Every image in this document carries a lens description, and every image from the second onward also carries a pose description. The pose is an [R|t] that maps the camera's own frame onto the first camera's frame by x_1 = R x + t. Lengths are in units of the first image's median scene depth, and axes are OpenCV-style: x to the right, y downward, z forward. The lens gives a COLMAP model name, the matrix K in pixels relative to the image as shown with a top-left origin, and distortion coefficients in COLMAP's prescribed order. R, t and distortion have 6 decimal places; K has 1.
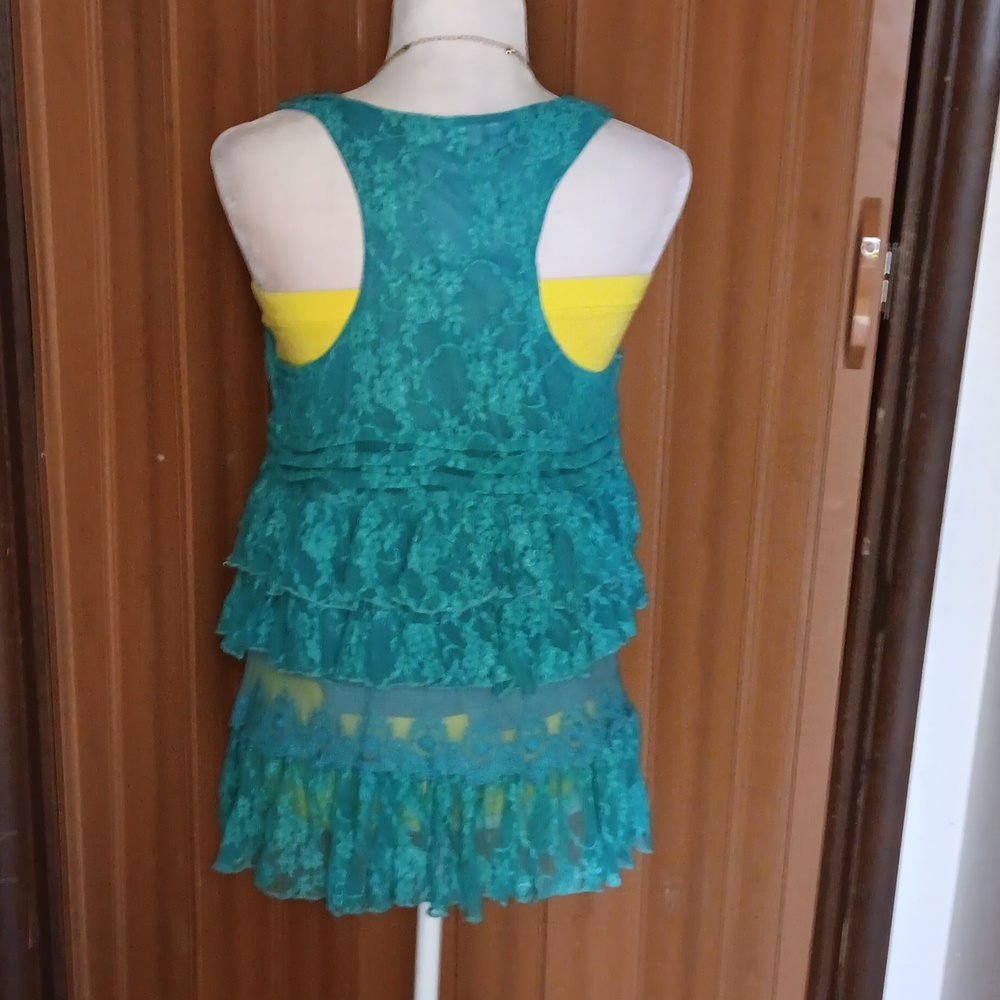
lens RADIAL K [[1684.6, 0, 500.0], [0, 1684.6, 500.0], [0, 0, 1]] dist [0.118545, -0.239497]
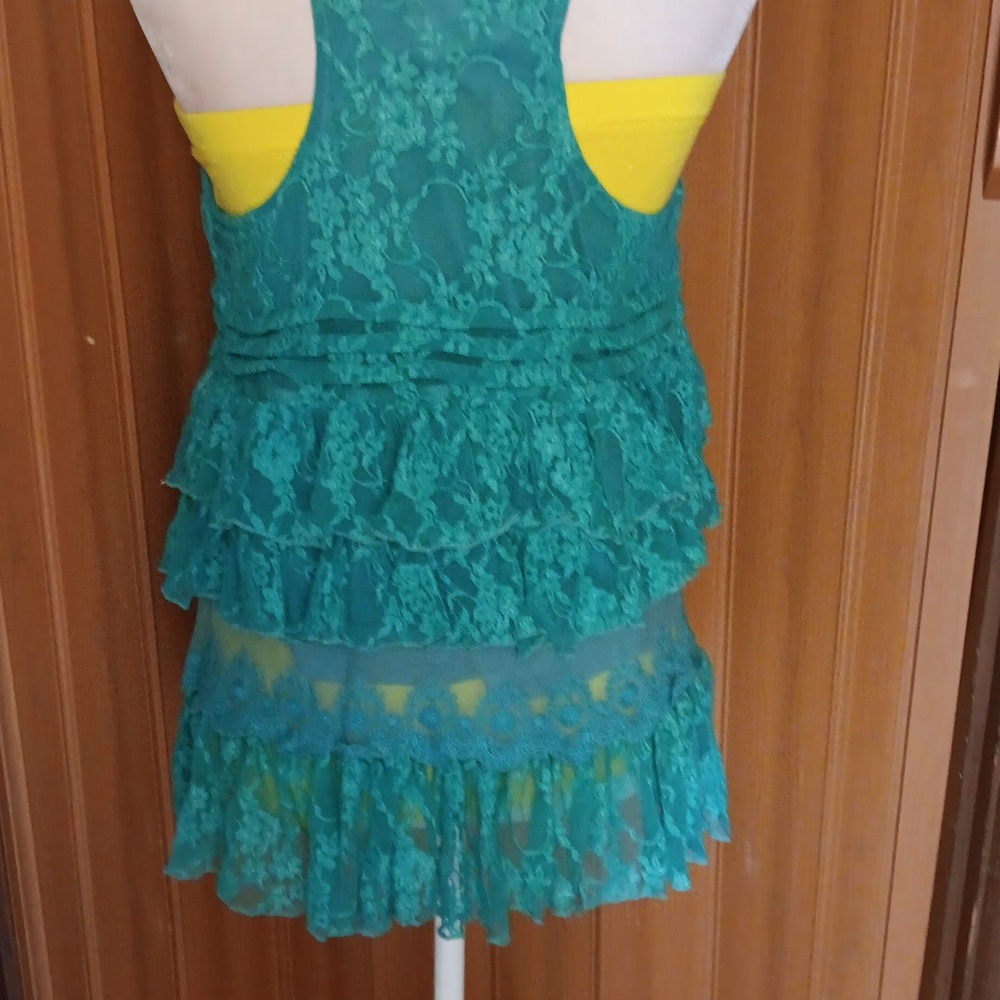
lens RADIAL K [[1684.6, 0, 500.0], [0, 1684.6, 500.0], [0, 0, 1]] dist [0.118545, -0.239497]
pose [[0.999196, -0.019942, -0.034794, 0.015972], [0.022767, 0.996308, 0.082781, -0.014904], [0.033015, -0.083507, 0.995960, 0.259901]]
